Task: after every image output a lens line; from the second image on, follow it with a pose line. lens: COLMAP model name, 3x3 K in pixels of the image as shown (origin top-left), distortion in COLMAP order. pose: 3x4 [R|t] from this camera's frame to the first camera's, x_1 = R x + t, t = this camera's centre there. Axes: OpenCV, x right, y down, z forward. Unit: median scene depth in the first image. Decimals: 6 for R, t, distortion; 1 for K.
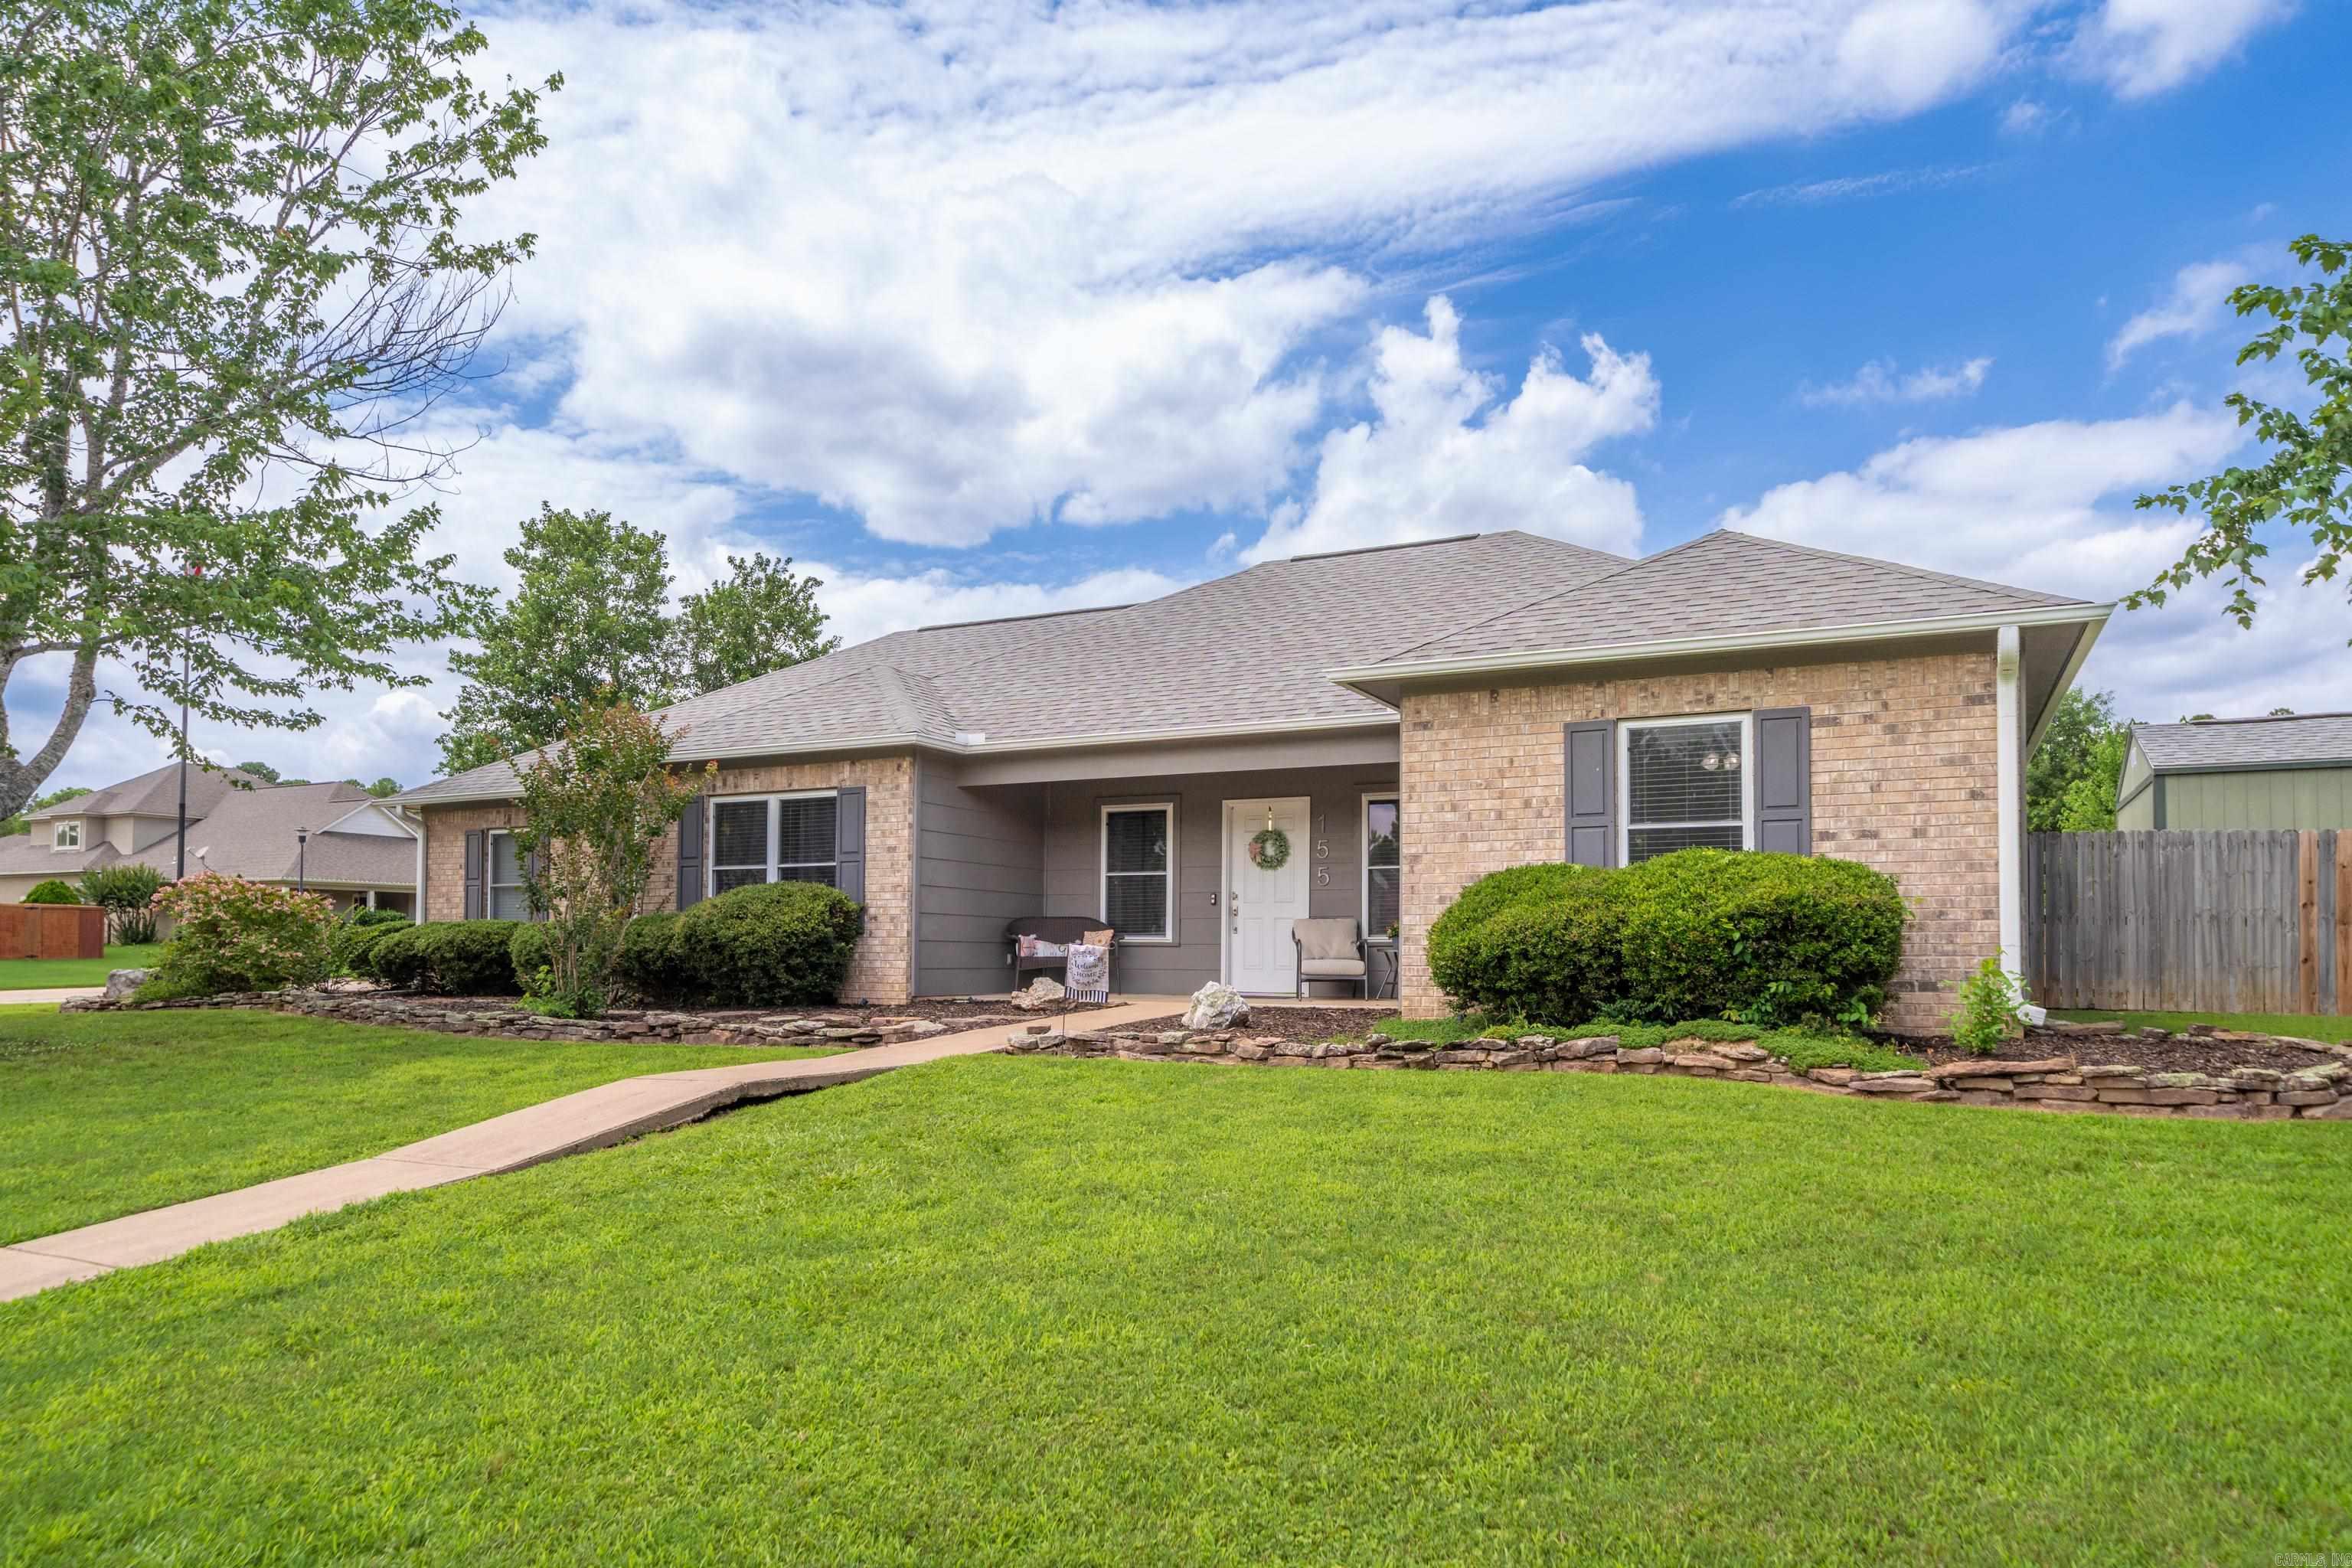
lens RADIAL K [[1491.7, 0, 1192.9], [0, 1491.7, 864.9], [0, 0, 1]] dist [-0.005108, 0.013707]
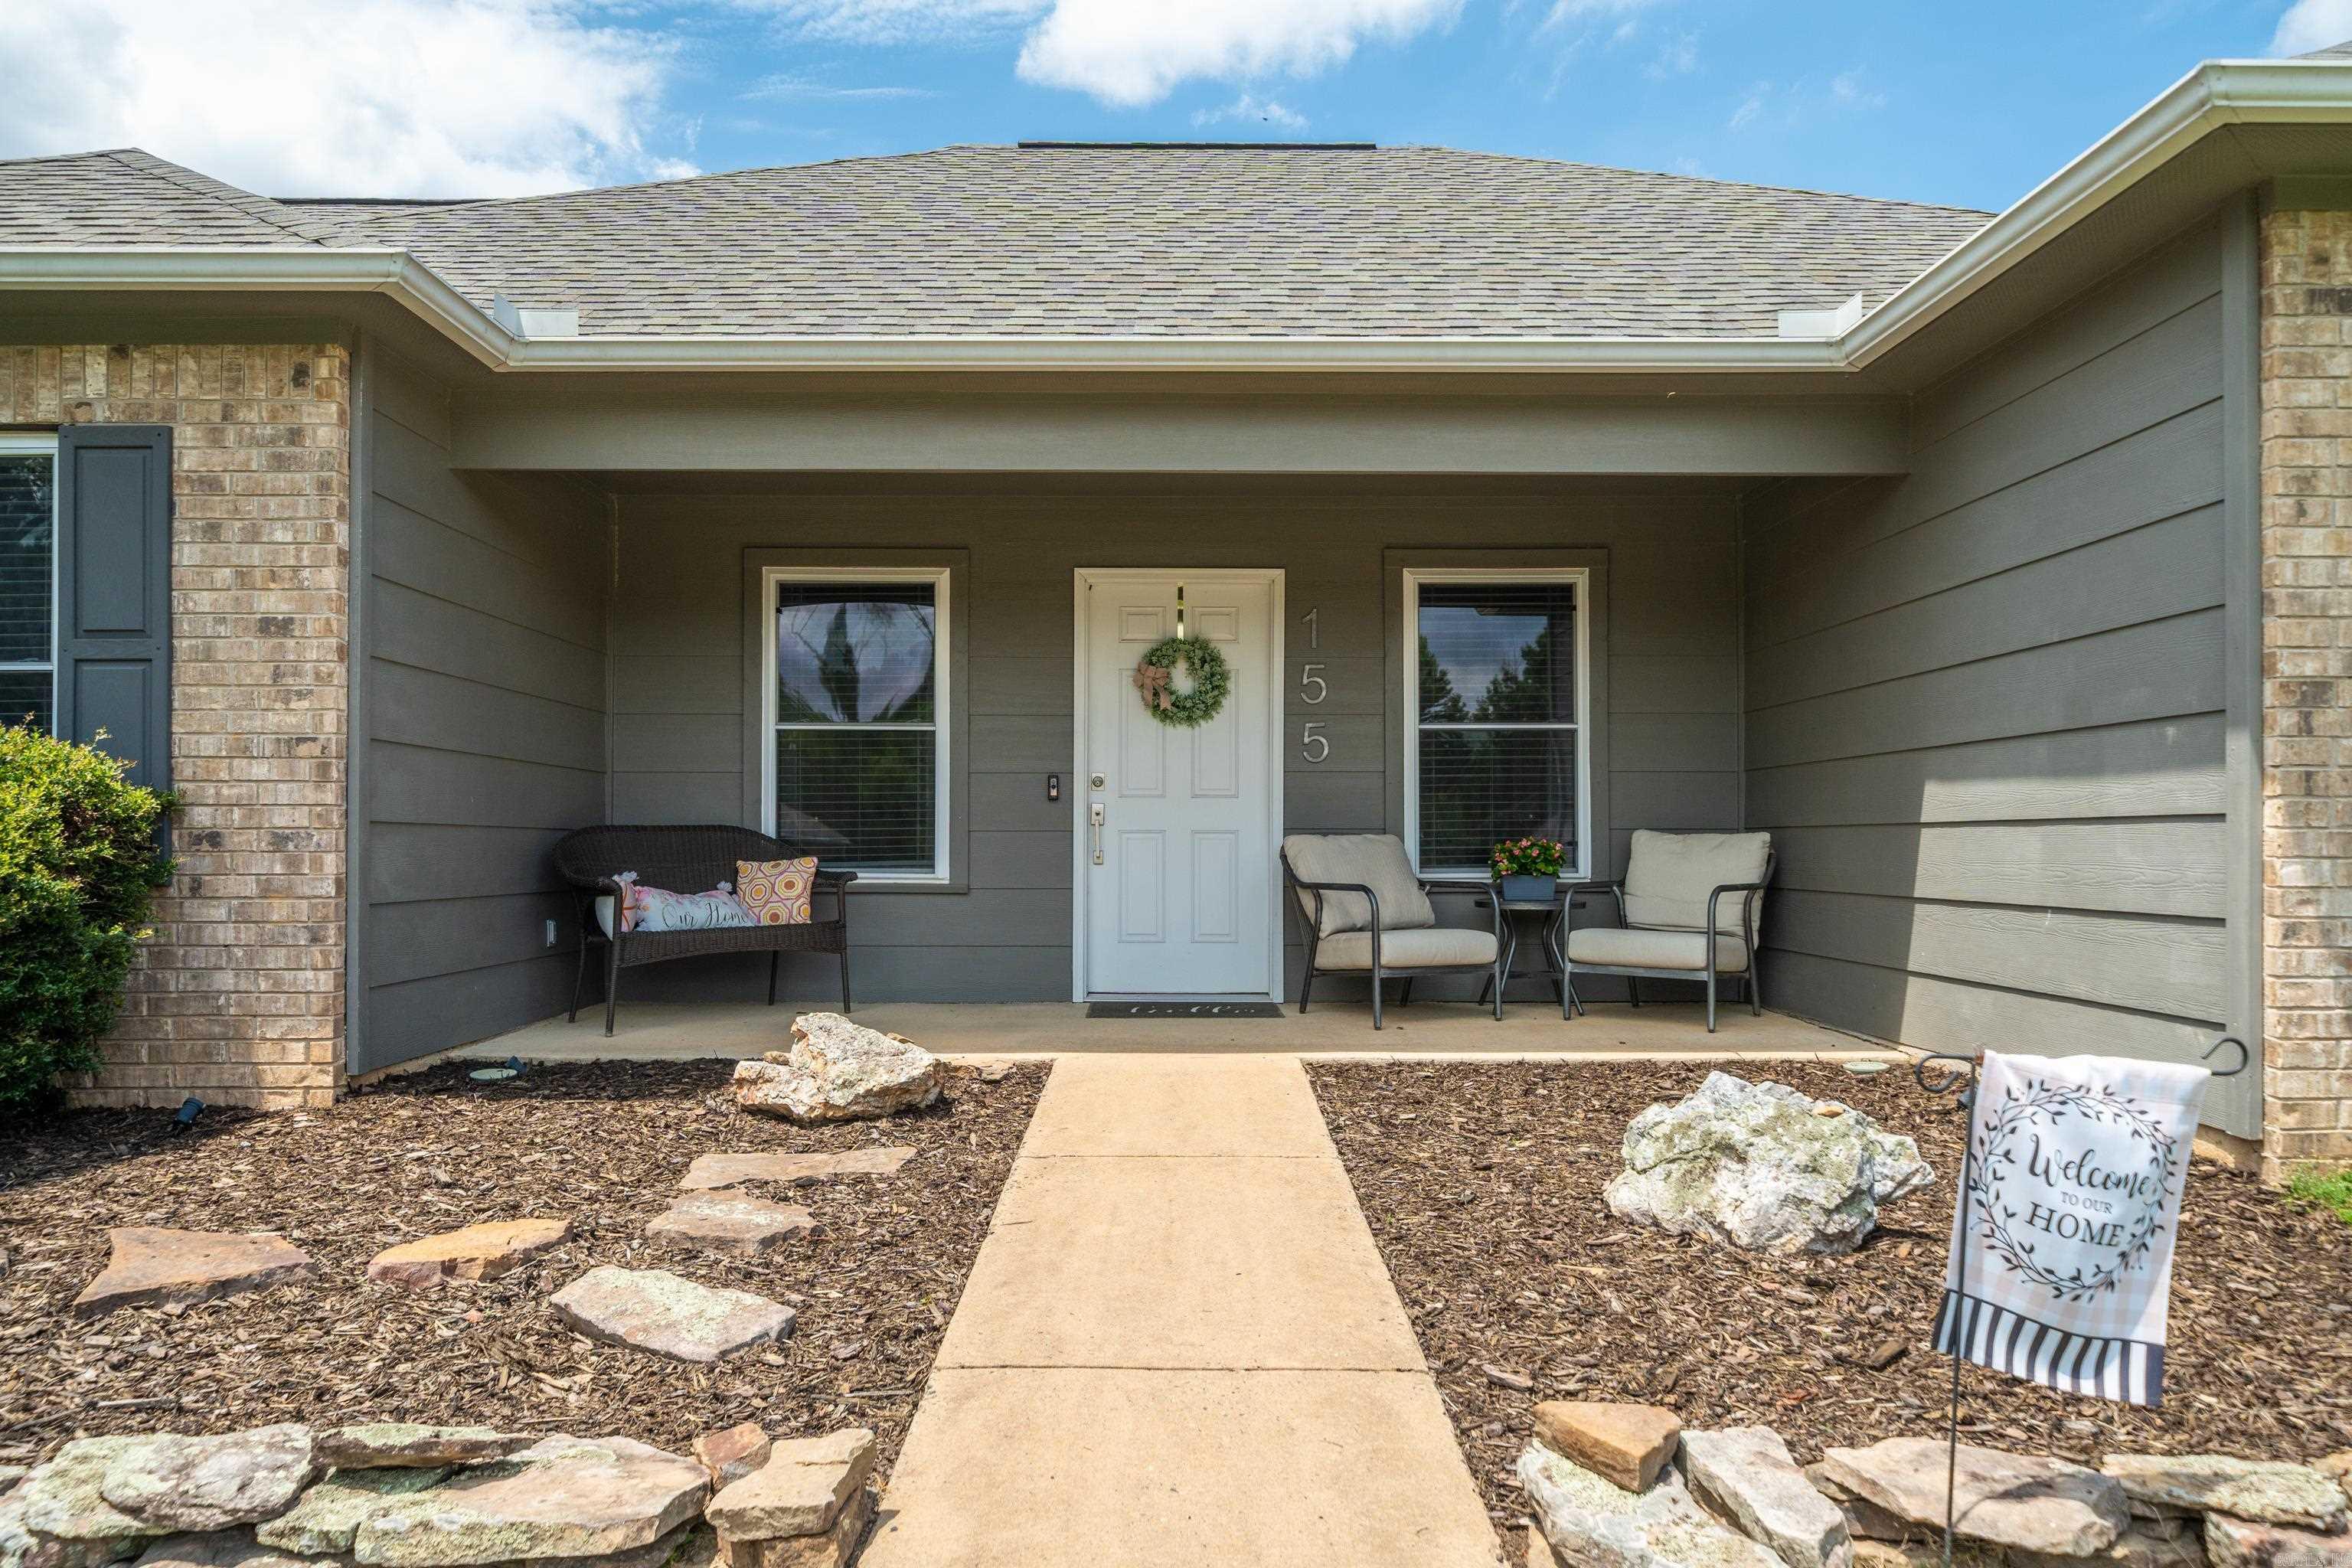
lens RADIAL K [[1588.5, 0, 1156.1], [0, 1588.5, 801.9], [0, 0, 1]] dist [0.009747, 0.002600]
pose [[0.890187, 0.006935, 0.455543, -0.187500], [-0.024475, 0.999168, 0.032615, 0.011444], [-0.454938, -0.040183, 0.889616, 0.597855]]
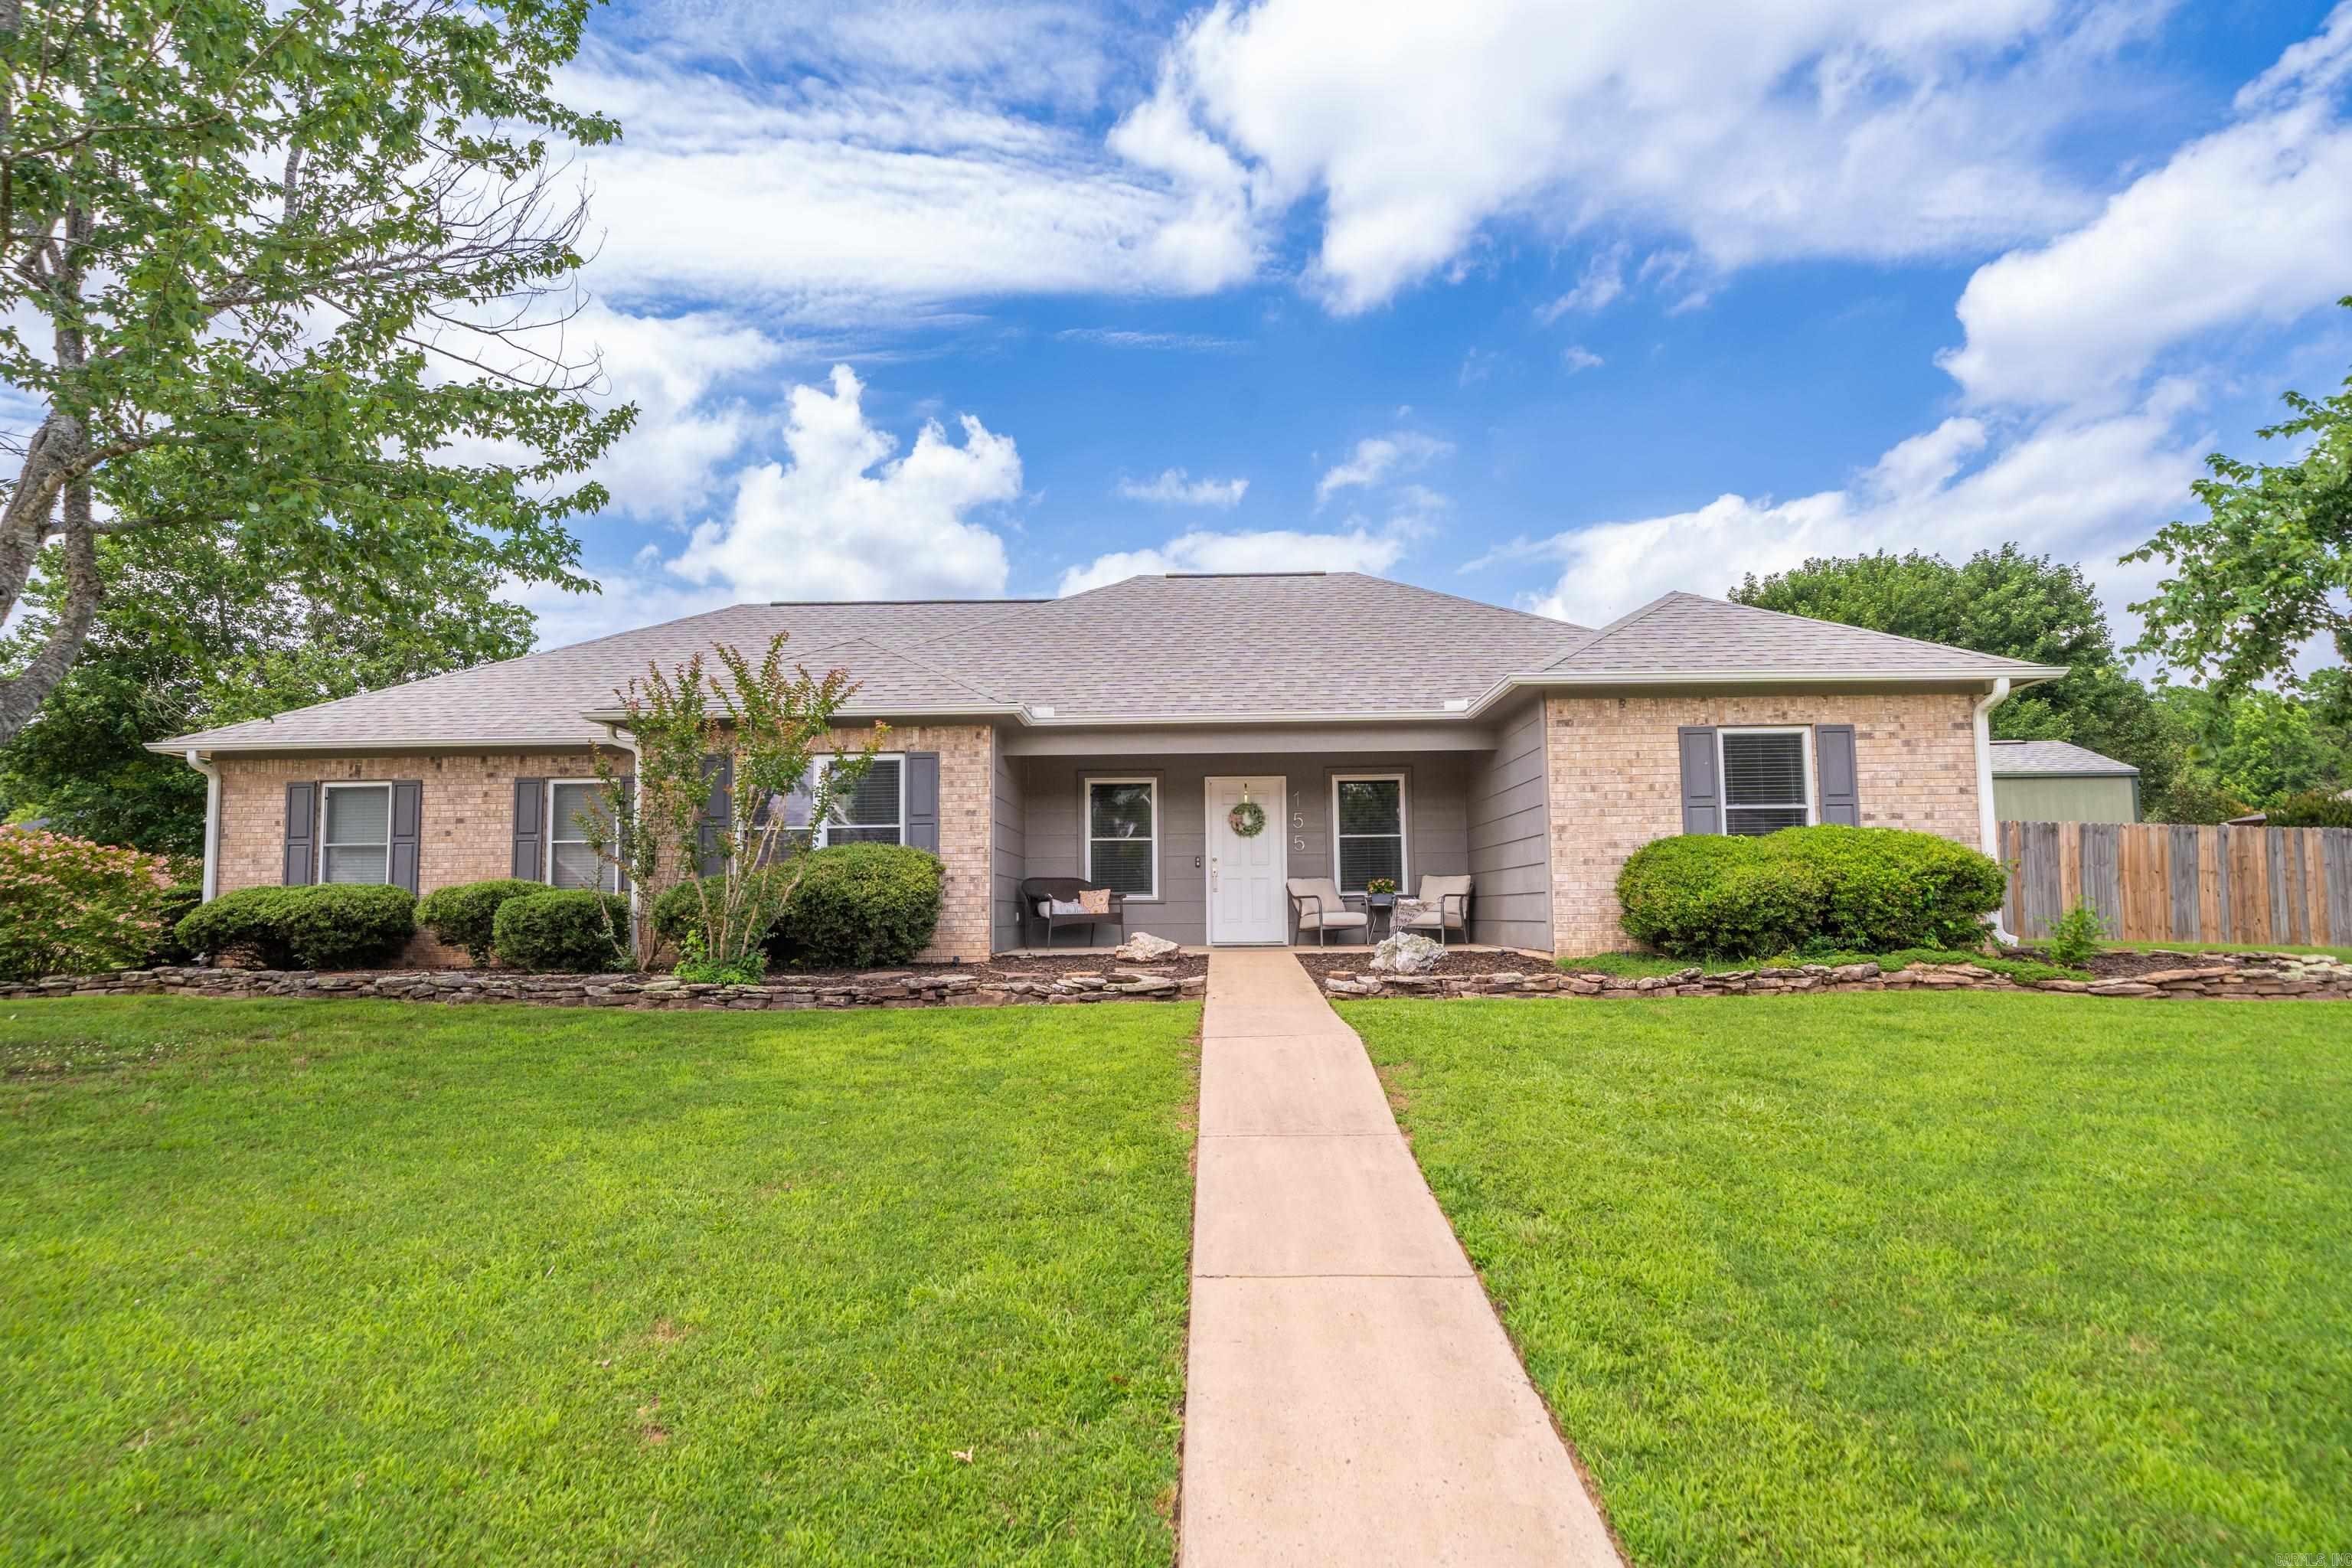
lens RADIAL K [[1225.4, 0, 1171.7], [0, 1225.4, 792.6], [0, 0, 1]] dist [-0.004524, 0.001358]
pose [[0.901645, 0.028367, 0.431546, -0.442301], [-0.012108, 0.999111, -0.040378, 0.008214], [-0.432308, 0.031181, 0.901187, 0.162096]]
